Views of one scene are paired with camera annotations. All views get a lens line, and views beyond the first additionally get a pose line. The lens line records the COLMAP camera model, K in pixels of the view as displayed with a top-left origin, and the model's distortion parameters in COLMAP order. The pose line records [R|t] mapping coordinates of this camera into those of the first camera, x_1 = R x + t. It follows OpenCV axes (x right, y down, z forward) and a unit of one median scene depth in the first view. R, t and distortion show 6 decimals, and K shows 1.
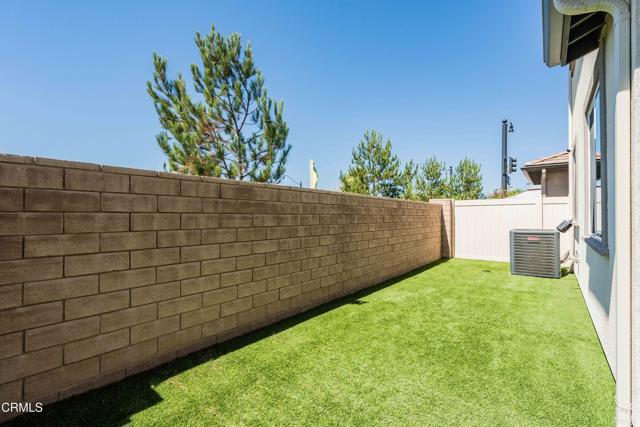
lens RADIAL K [[296.7, 0, 318.7], [0, 296.7, 214.2], [0, 0, 1]] dist [-0.008160, 0.003326]
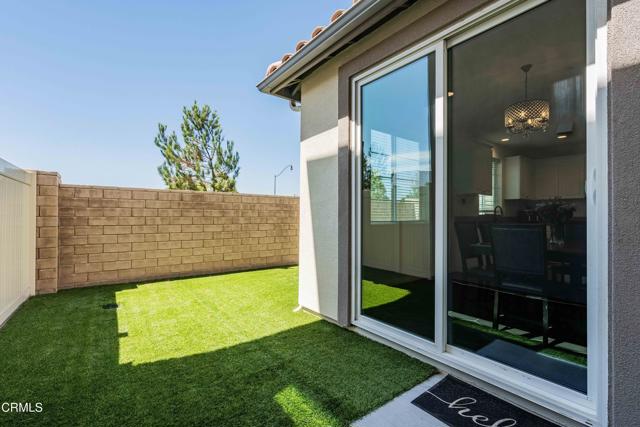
lens RADIAL K [[296.7, 0, 320.0], [0, 296.7, 213.0], [0, 0, 1]] dist [-0.008160, 0.003326]
pose [[0.970305, 0.005741, -0.241817, 0.982926], [-0.005890, 0.999983, 0.000107, 0.018548], [0.241814, 0.001321, 0.970322, -0.624377]]
